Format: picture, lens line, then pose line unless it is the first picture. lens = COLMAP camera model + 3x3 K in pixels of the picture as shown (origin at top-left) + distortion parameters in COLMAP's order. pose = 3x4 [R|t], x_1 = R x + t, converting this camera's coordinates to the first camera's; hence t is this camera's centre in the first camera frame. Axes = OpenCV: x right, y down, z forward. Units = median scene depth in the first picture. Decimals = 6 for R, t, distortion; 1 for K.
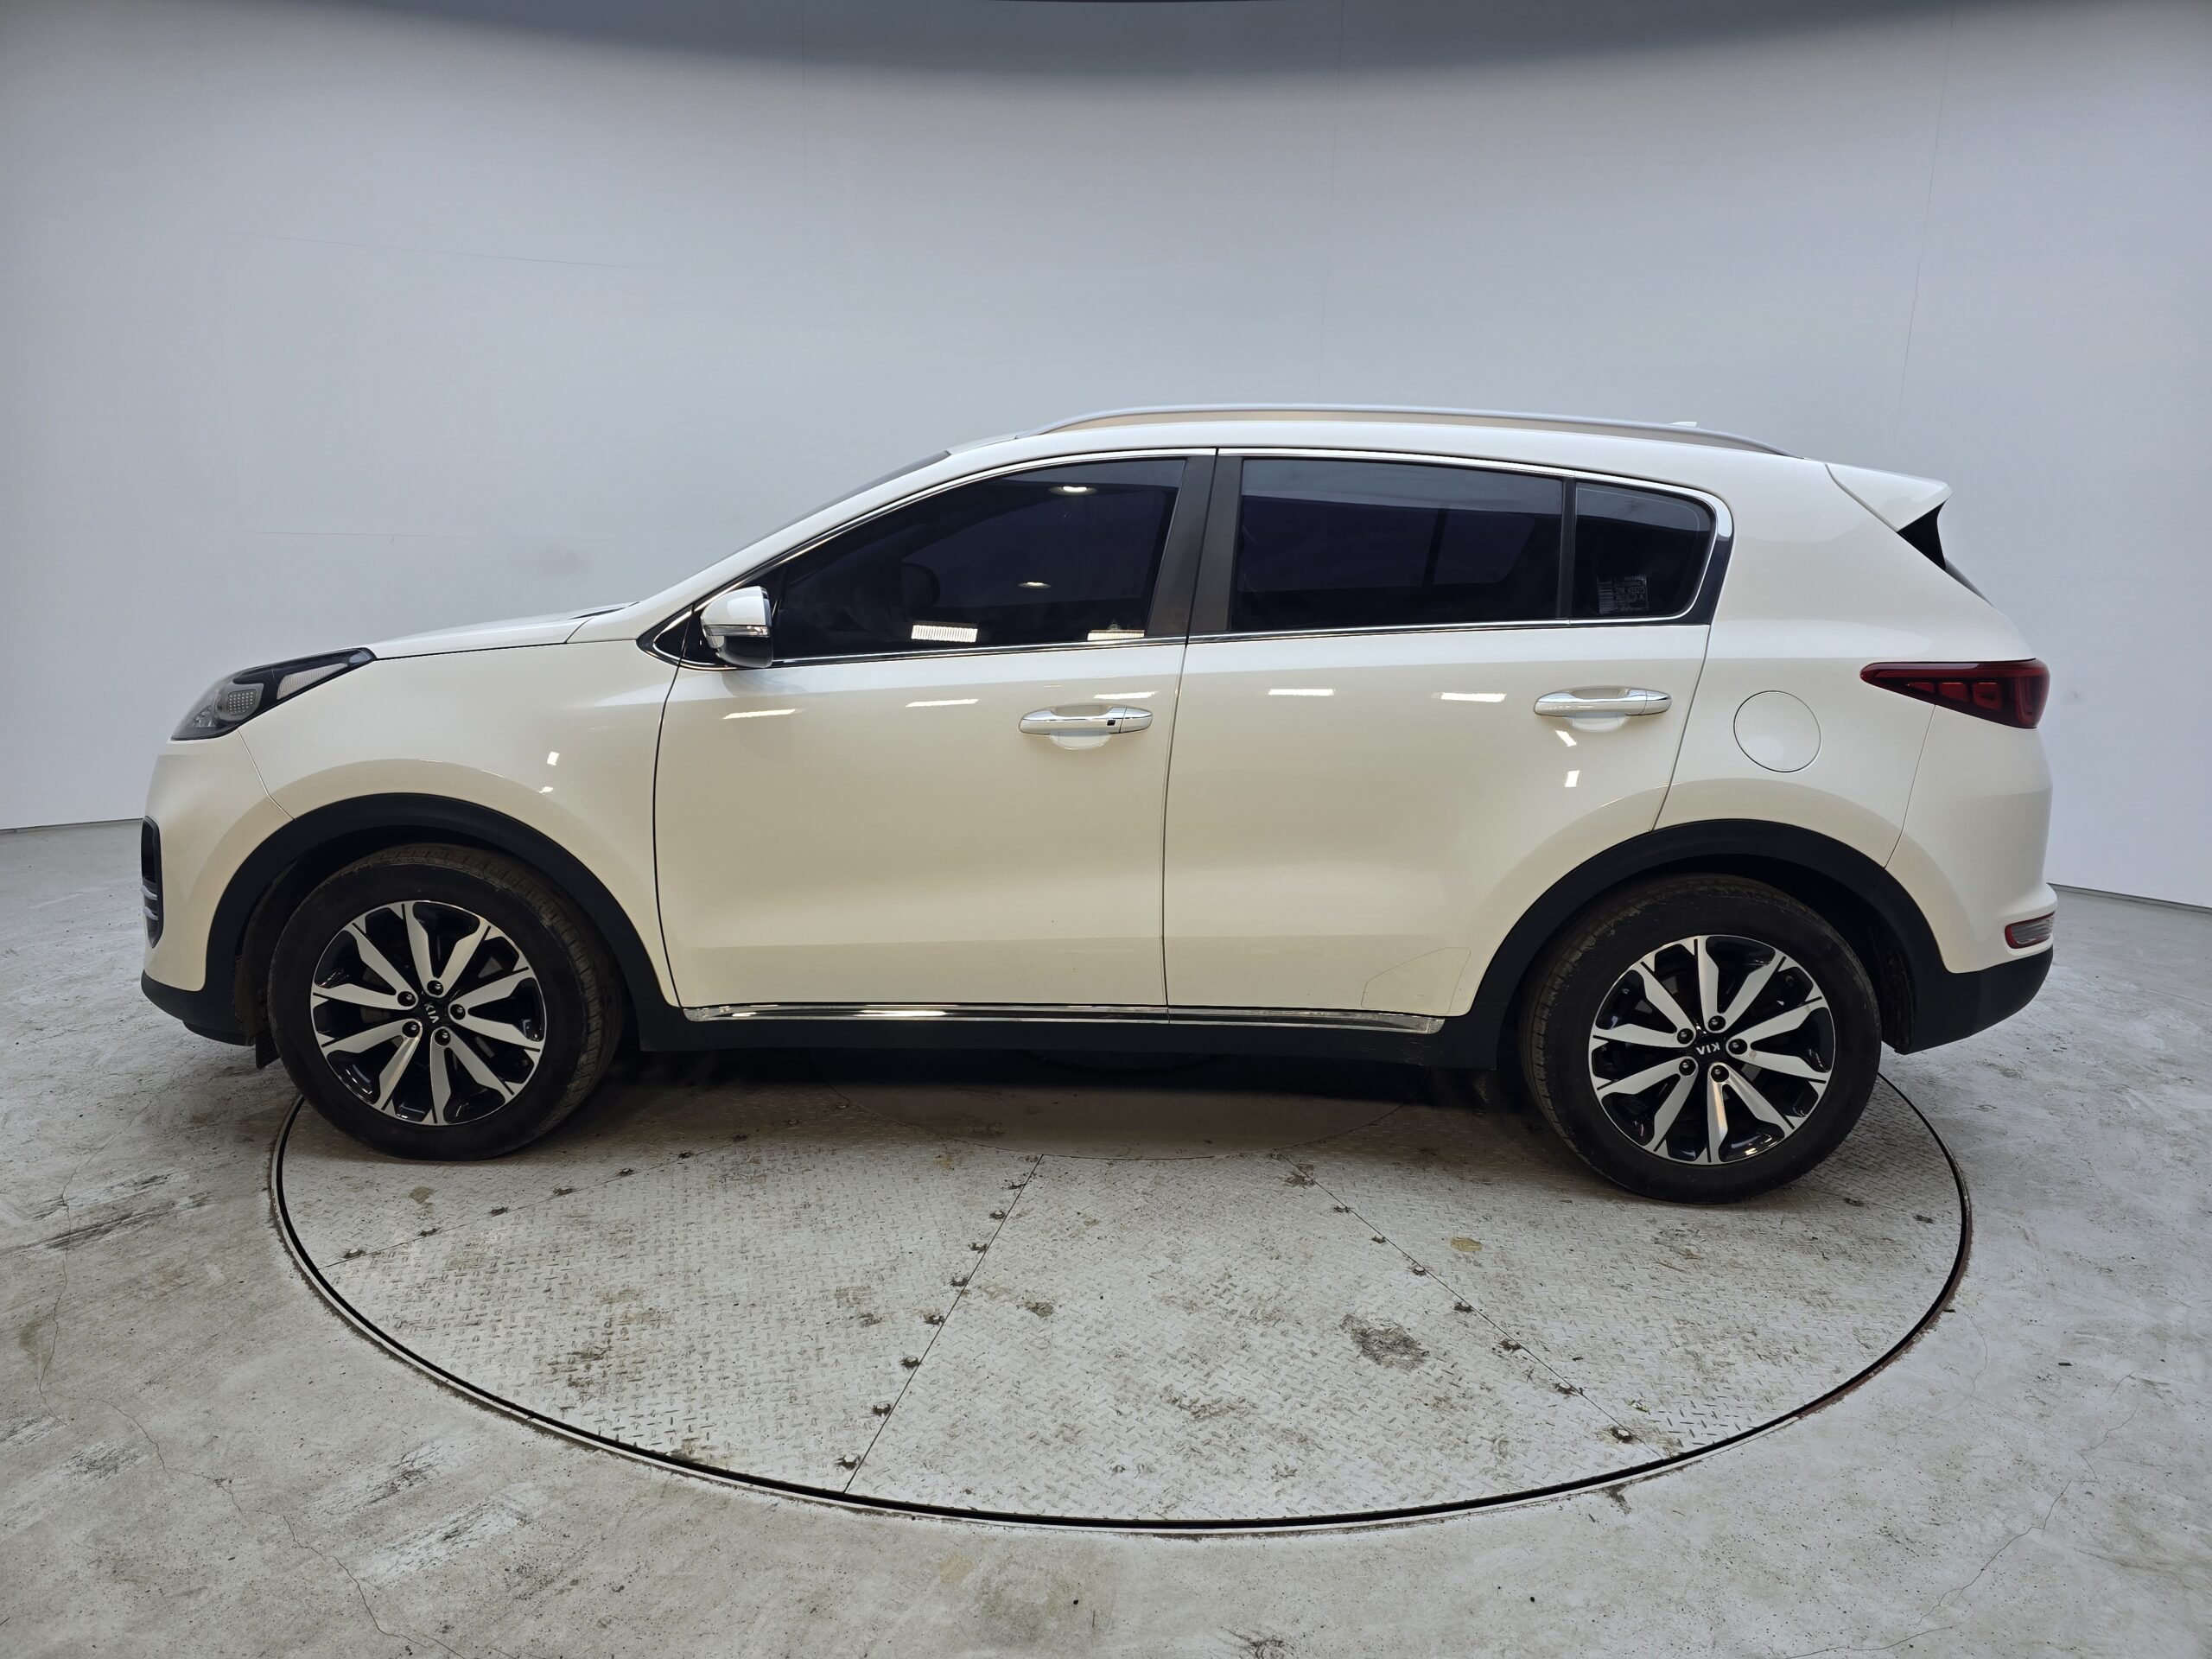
lens RADIAL K [[1498.7, 0, 1093.4], [0, 1498.7, 812.1], [0, 0, 1]] dist [0.043718, -0.045461]
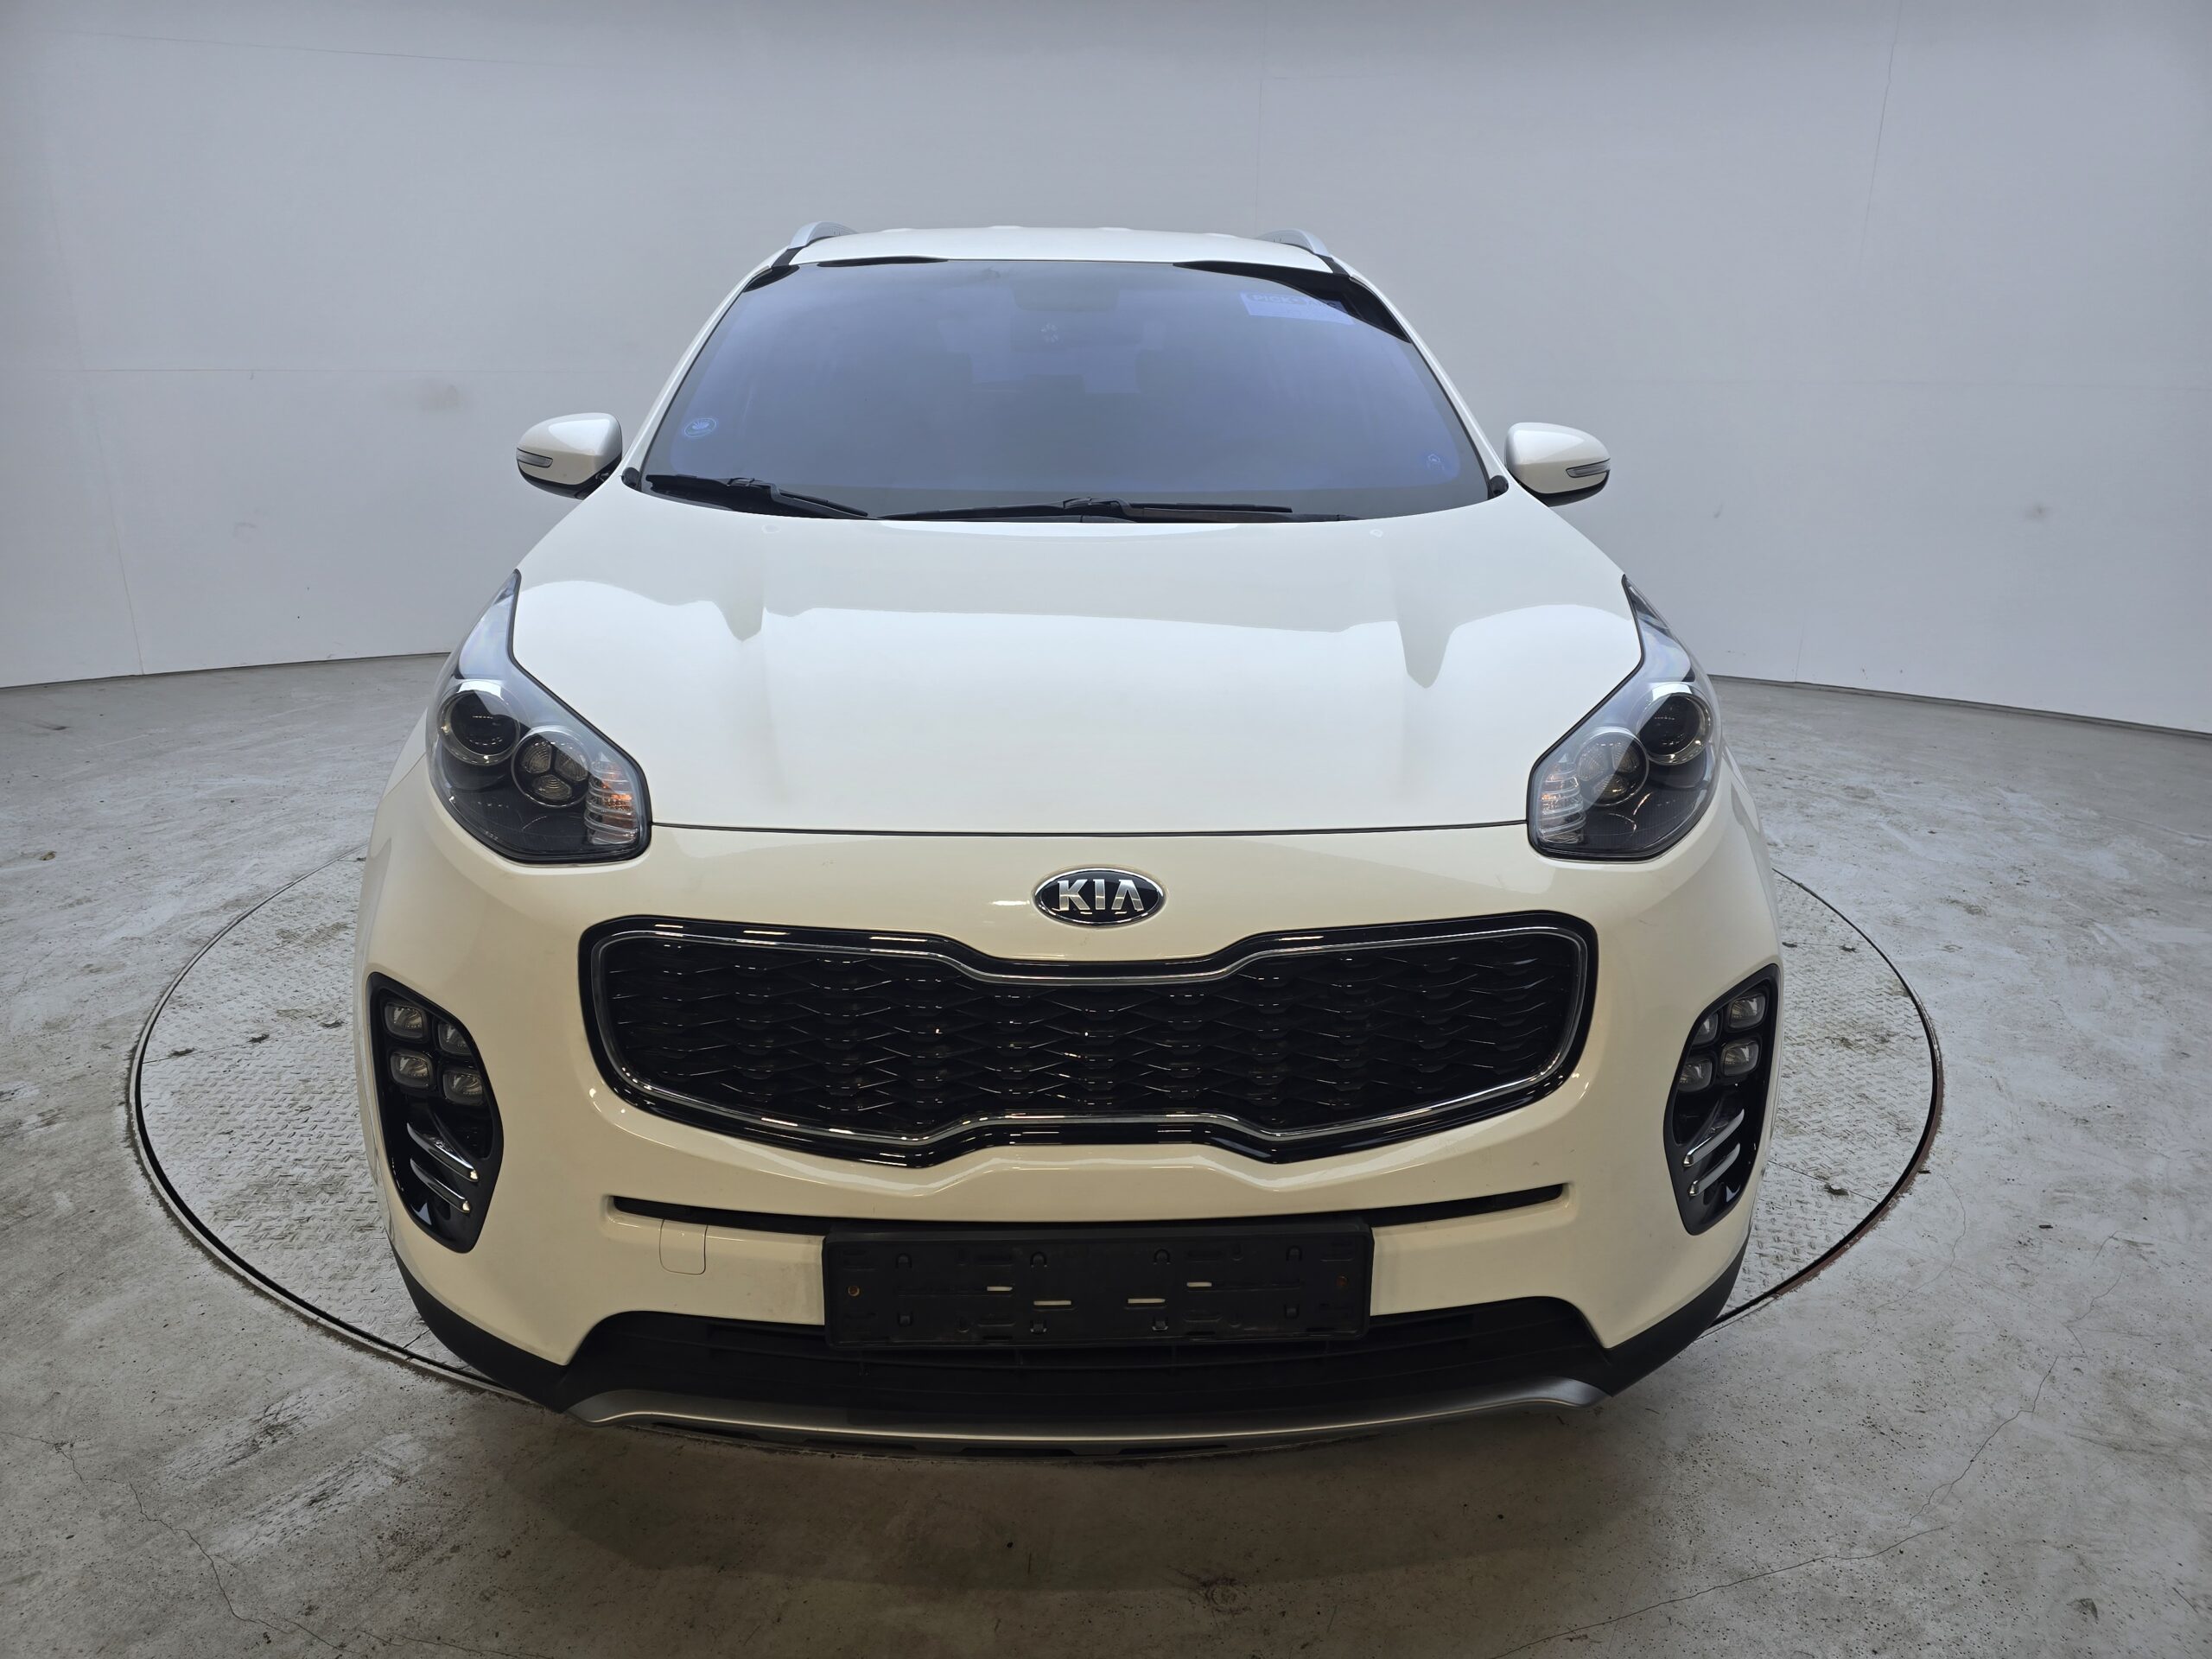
lens RADIAL K [[1498.7, 0, 1093.4], [0, 1498.7, 812.1], [0, 0, 1]] dist [0.043718, -0.045461]
pose [[0.999011, -0.027419, 0.034992, 0.016283], [0.023432, 0.993694, 0.109653, -0.016625], [-0.037778, -0.108724, 0.993354, 0.114707]]
